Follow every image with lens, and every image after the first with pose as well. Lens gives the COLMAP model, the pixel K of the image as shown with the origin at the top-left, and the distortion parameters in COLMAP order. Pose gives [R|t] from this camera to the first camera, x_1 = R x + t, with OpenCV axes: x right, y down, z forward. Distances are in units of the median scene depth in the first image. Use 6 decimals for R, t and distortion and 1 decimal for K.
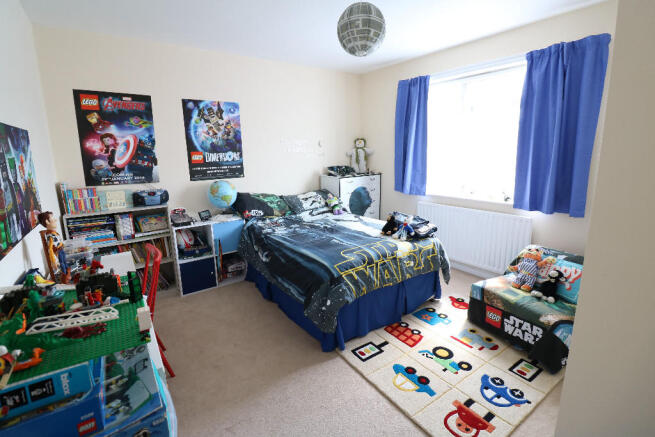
lens RADIAL K [[306.5, 0, 327.1], [0, 306.5, 209.0], [0, 0, 1]] dist [-0.002793, -0.001324]
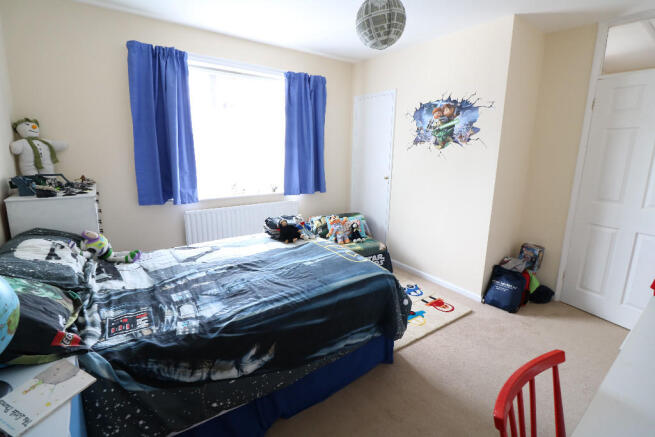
lens RADIAL K [[306.5, 0, 327.1], [0, 306.5, 209.0], [0, 0, 1]] dist [-0.002793, -0.001324]
pose [[-0.015793, -0.174185, 0.984586, -0.676025], [0.177374, 0.968603, 0.174202, -0.145937], [-0.984017, 0.177391, 0.015599, 0.887532]]
